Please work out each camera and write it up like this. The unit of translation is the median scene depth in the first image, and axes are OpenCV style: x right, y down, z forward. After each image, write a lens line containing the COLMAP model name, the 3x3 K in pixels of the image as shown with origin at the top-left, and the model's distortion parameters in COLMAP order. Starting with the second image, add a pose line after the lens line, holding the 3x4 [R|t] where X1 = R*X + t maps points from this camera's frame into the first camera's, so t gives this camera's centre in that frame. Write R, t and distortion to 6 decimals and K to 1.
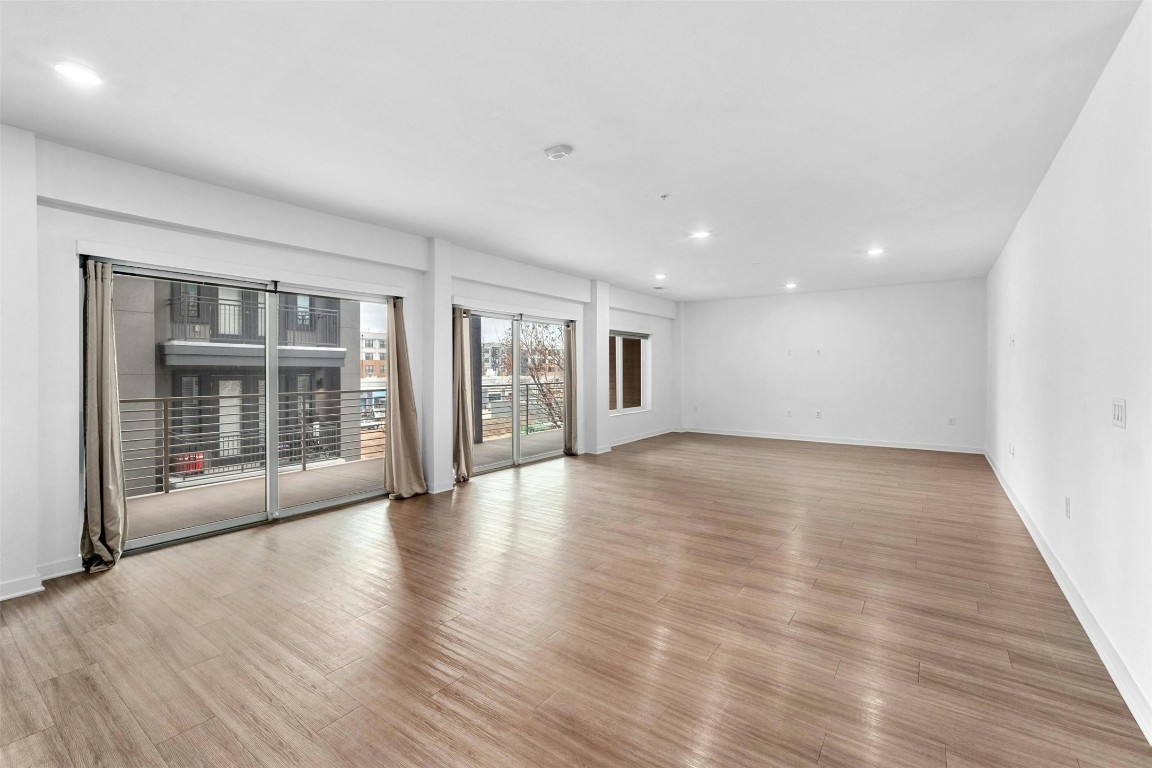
lens RADIAL K [[522.9, 0, 576.5], [0, 522.9, 382.8], [0, 0, 1]] dist [0.012680, -0.000914]
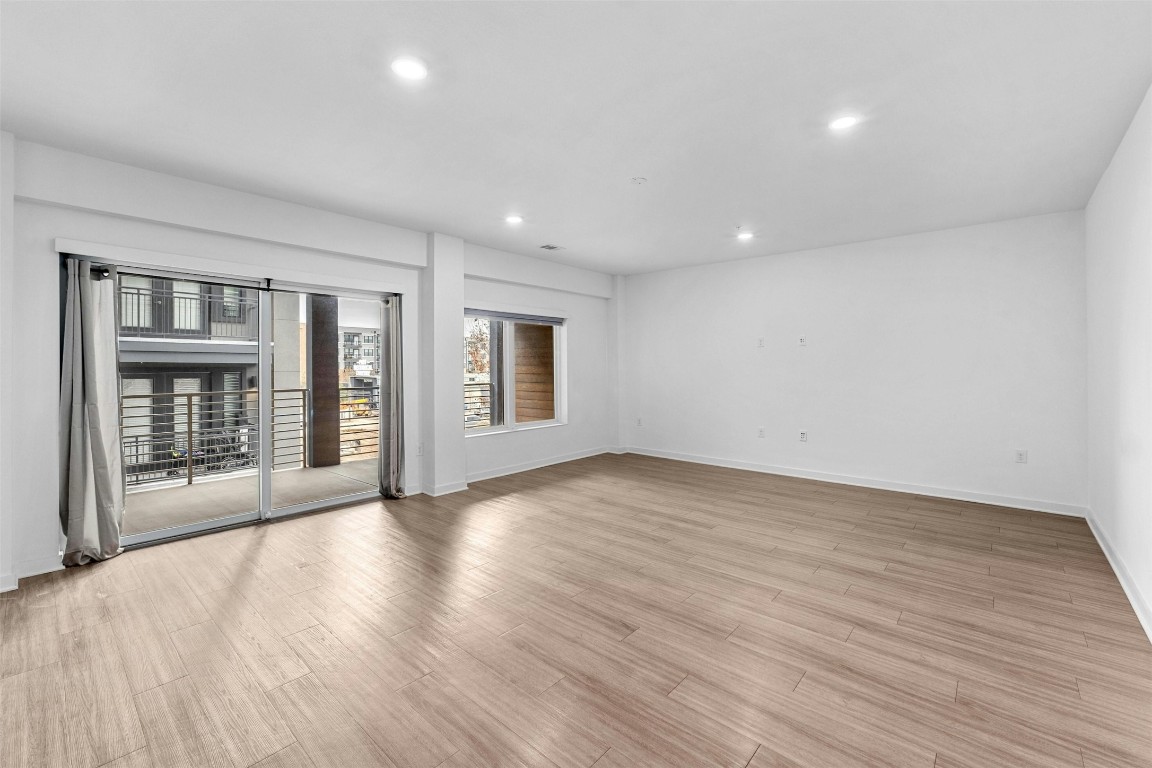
lens RADIAL K [[486.2, 0, 579.7], [0, 486.2, 360.1], [0, 0, 1]] dist [-0.008480, 0.001633]
pose [[0.993933, 0.001051, -0.109983, 0.170491], [-0.005608, 0.999138, -0.041136, -0.005725], [0.109845, 0.041503, 0.993082, 0.243279]]
